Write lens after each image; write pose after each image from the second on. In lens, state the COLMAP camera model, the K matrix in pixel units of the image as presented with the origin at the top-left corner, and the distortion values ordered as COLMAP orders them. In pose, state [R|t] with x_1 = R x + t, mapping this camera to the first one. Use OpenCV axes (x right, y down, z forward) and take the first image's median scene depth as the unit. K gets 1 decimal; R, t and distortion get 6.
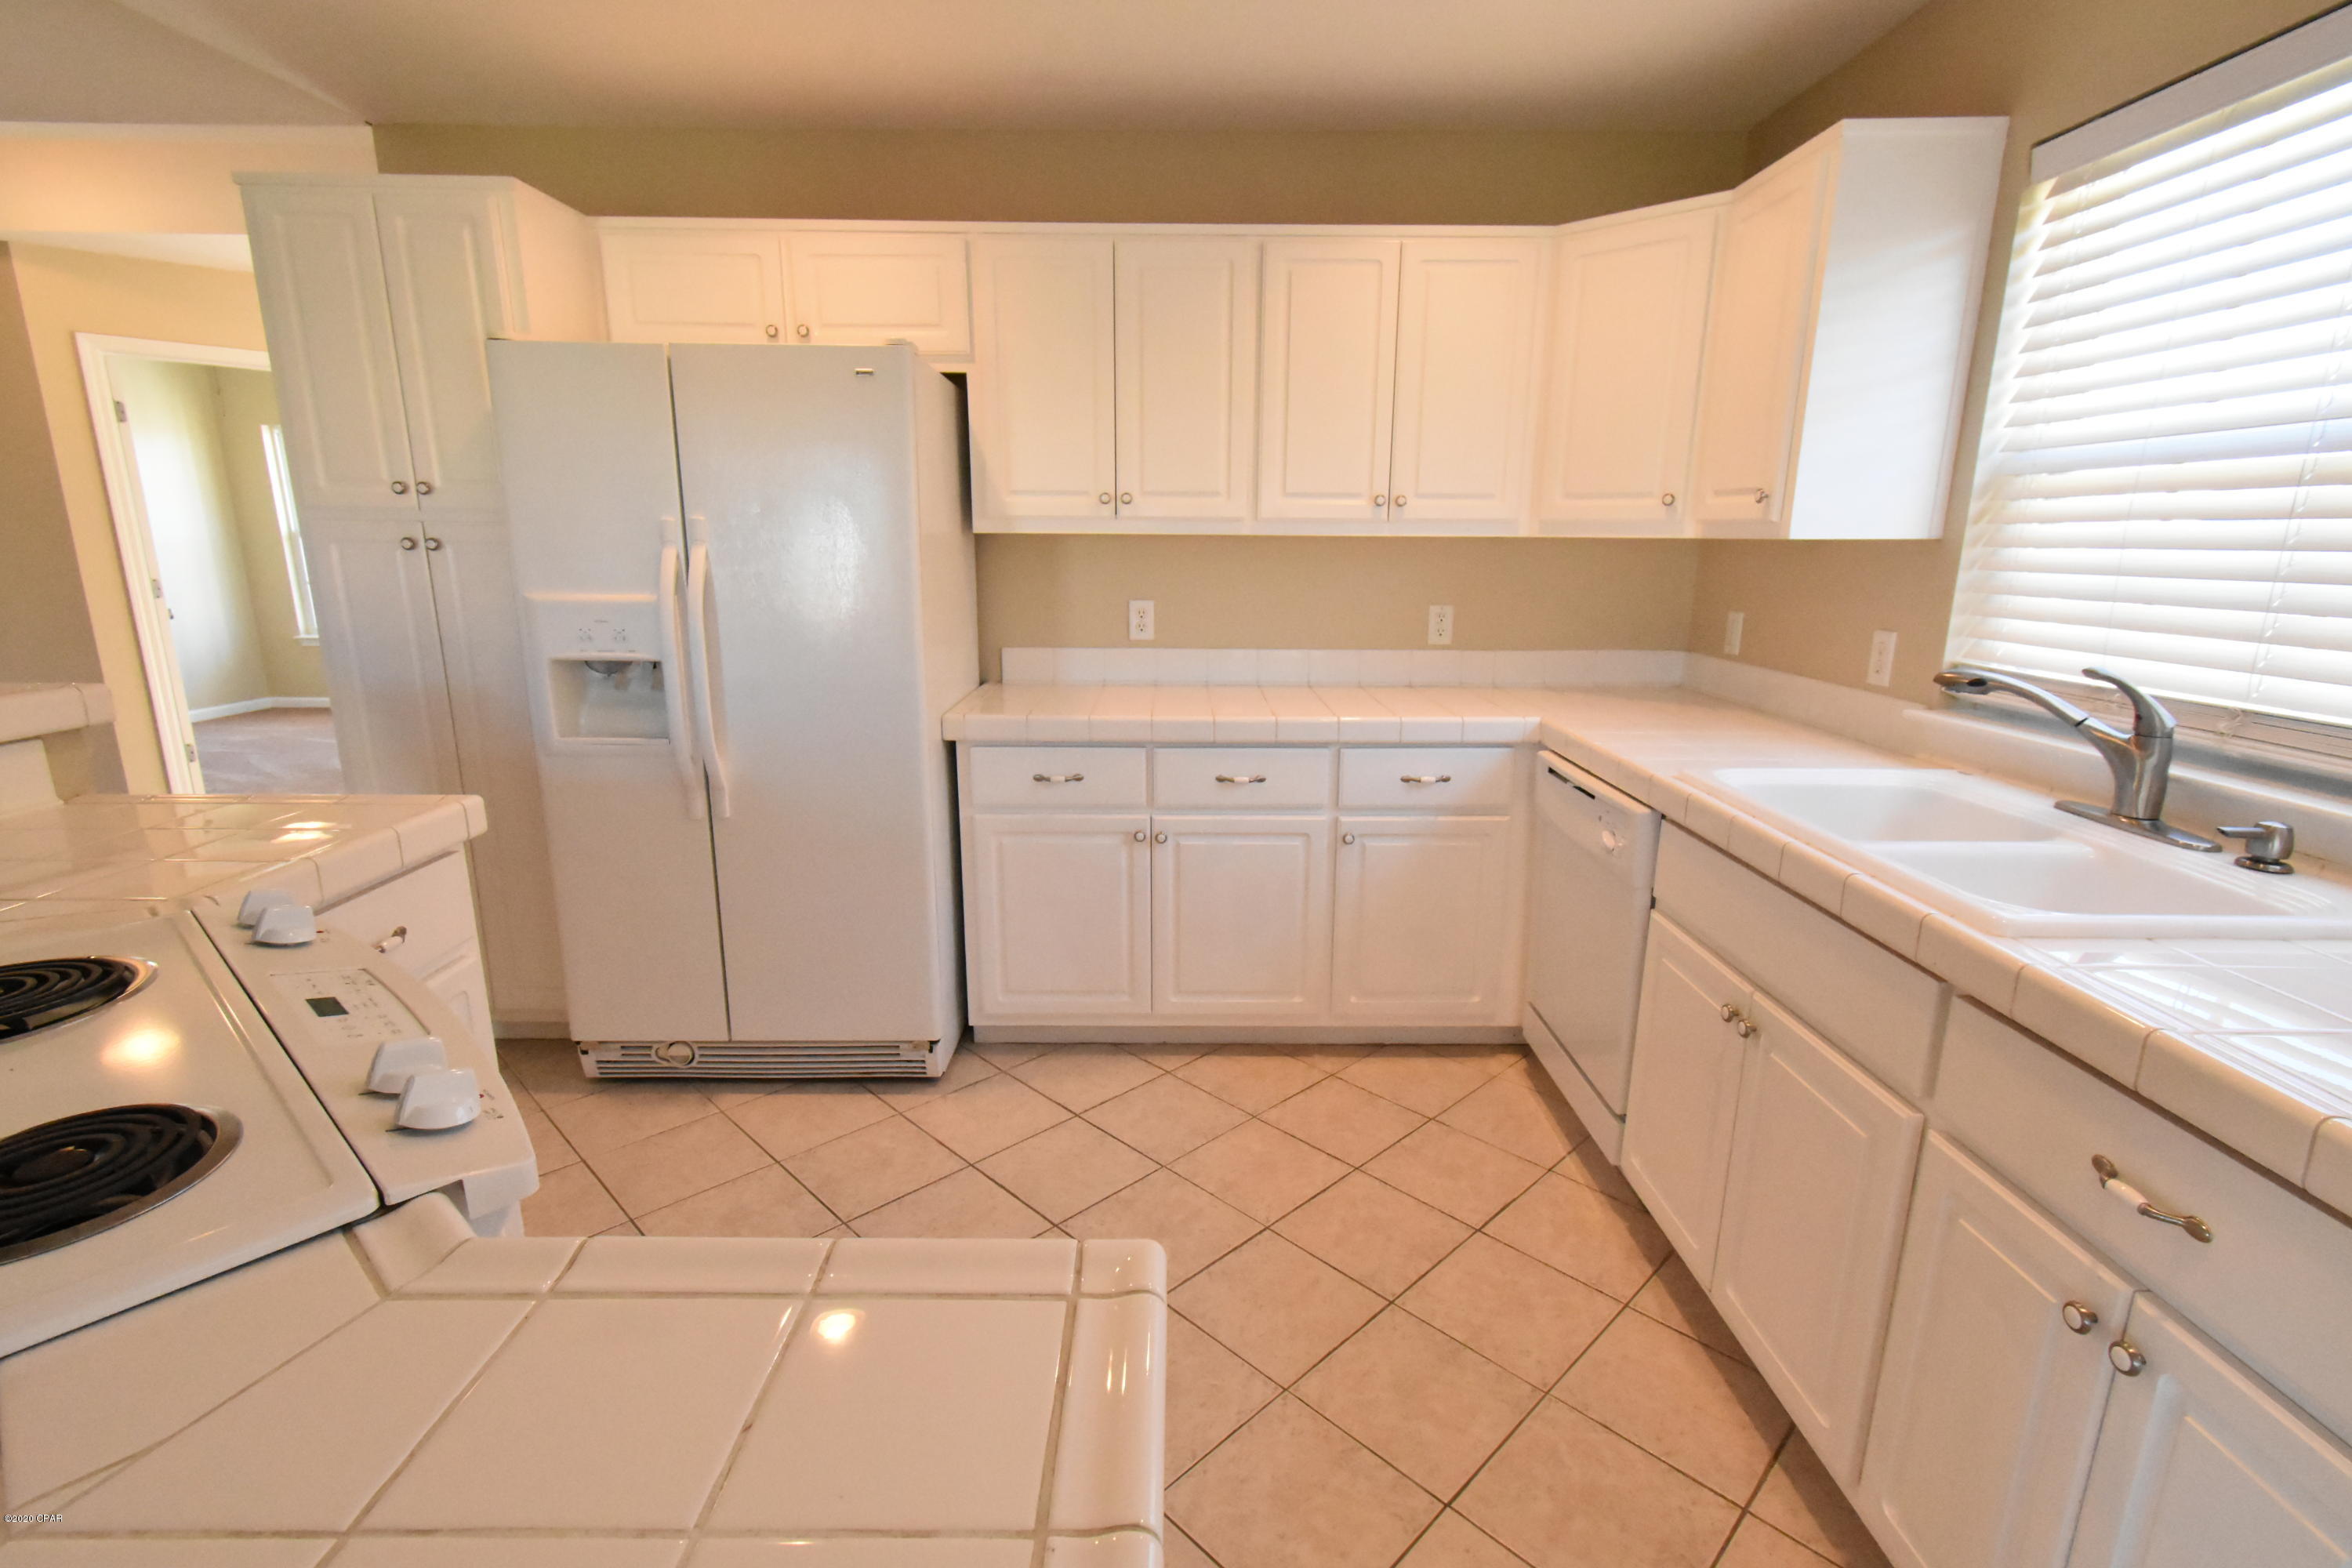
lens RADIAL K [[1043.3, 0, 1196.9], [0, 1043.3, 798.1], [0, 0, 1]] dist [0.005325, -0.001283]
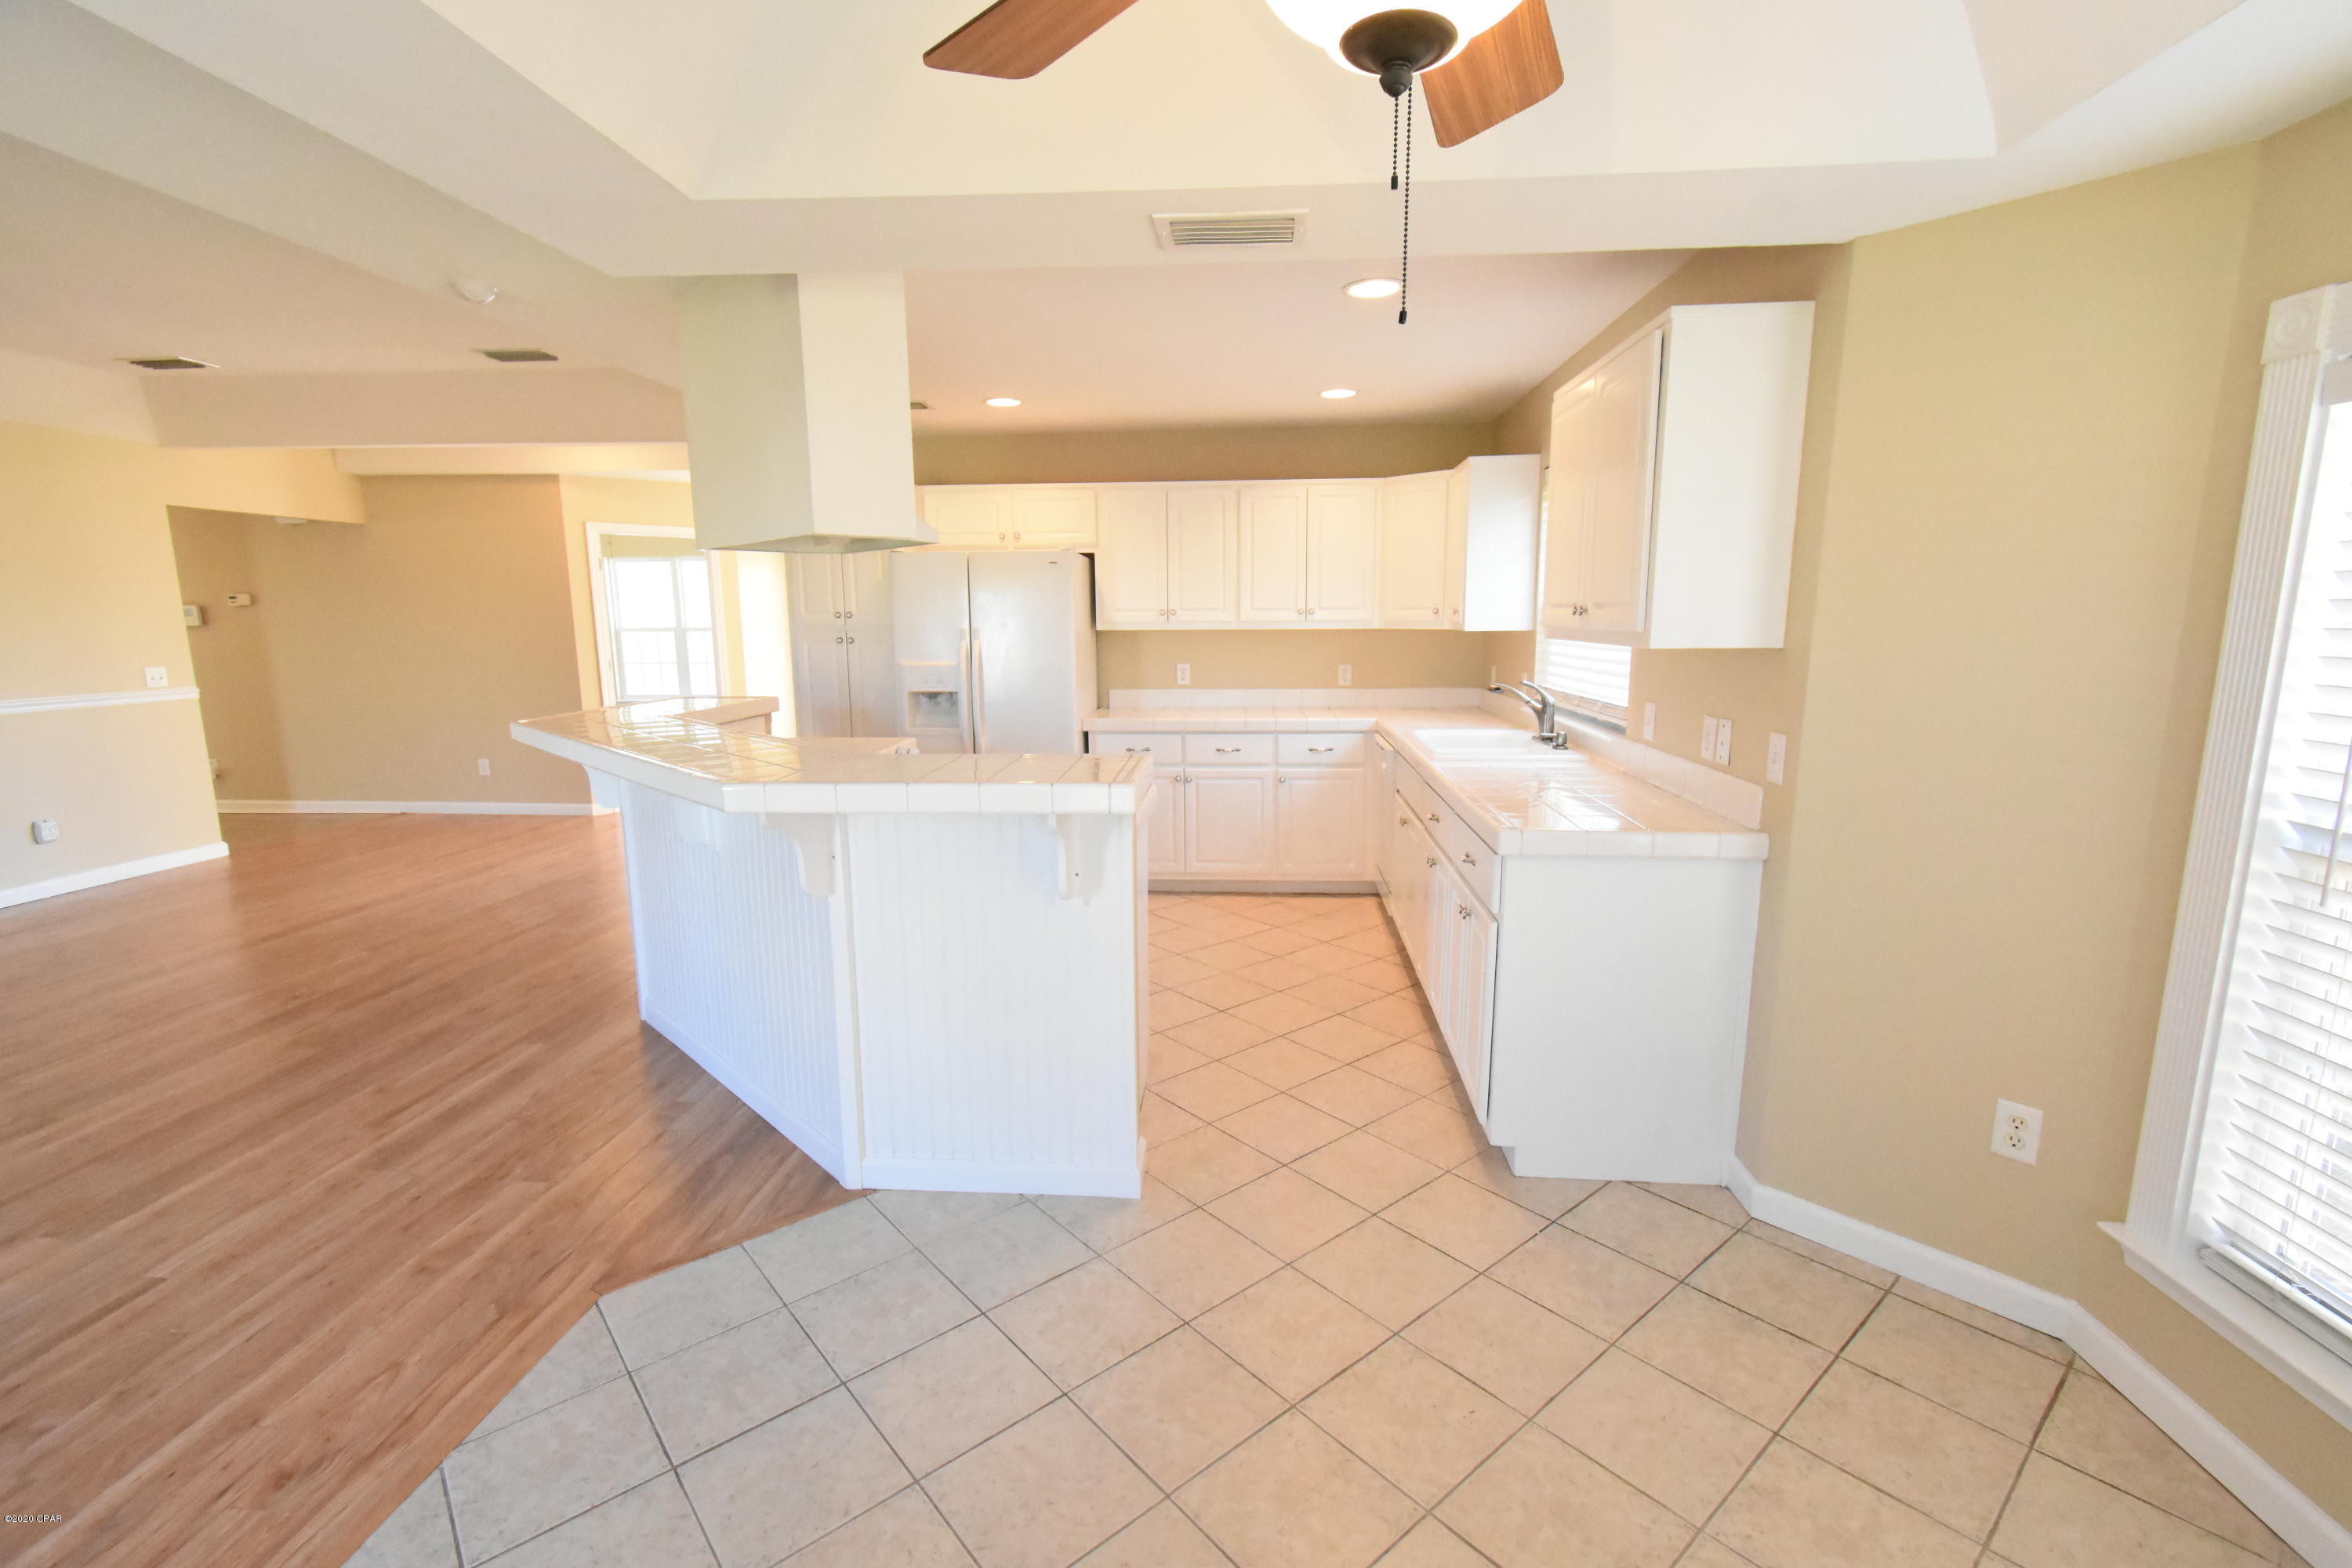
lens RADIAL K [[1043.3, 0, 1172.9], [0, 1043.3, 788.1], [0, 0, 1]] dist [0.005325, -0.001283]
pose [[0.995353, -0.000300, -0.096298, 0.129738], [-0.007009, 0.997117, -0.075557, 0.207851], [0.096043, 0.075881, 0.992481, -0.998588]]
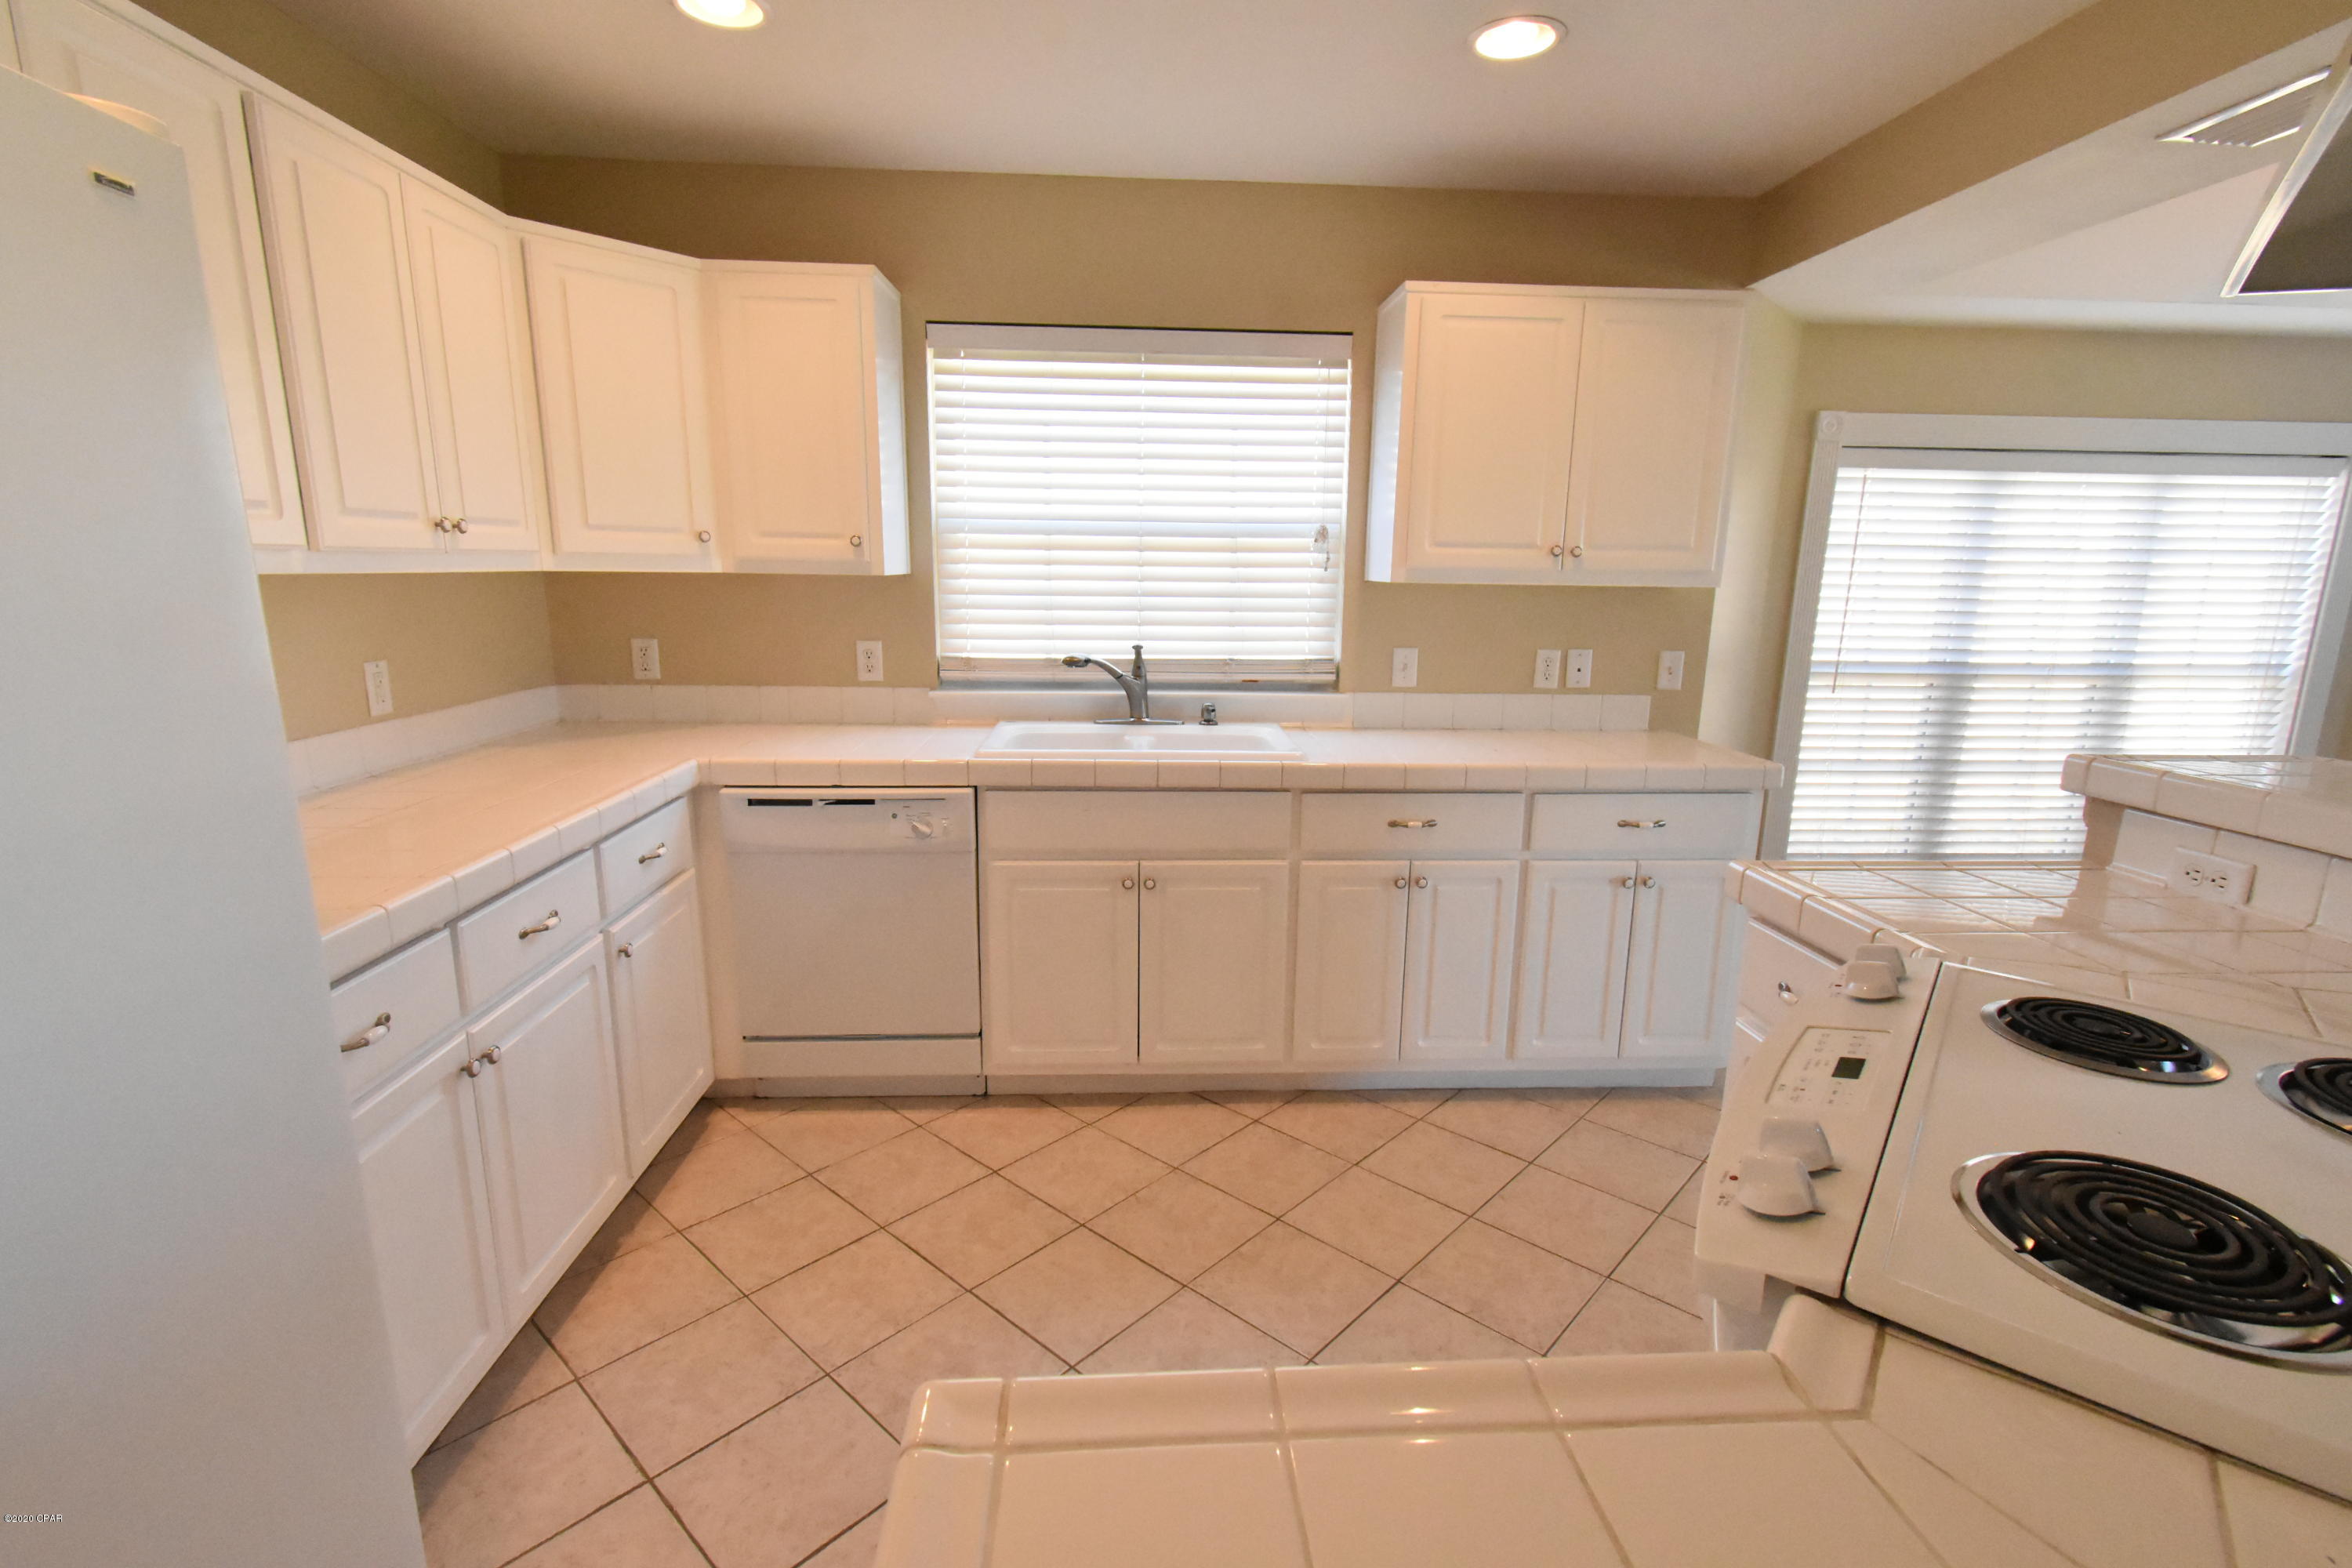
lens RADIAL K [[1043.3, 0, 1171.8], [0, 1043.3, 793.2], [0, 0, 1]] dist [0.005325, -0.001283]
pose [[-0.032940, -0.219916, 0.974963, -0.628246], [0.226200, 0.948540, 0.221598, -0.160917], [-0.973524, 0.227836, 0.018500, 0.558762]]
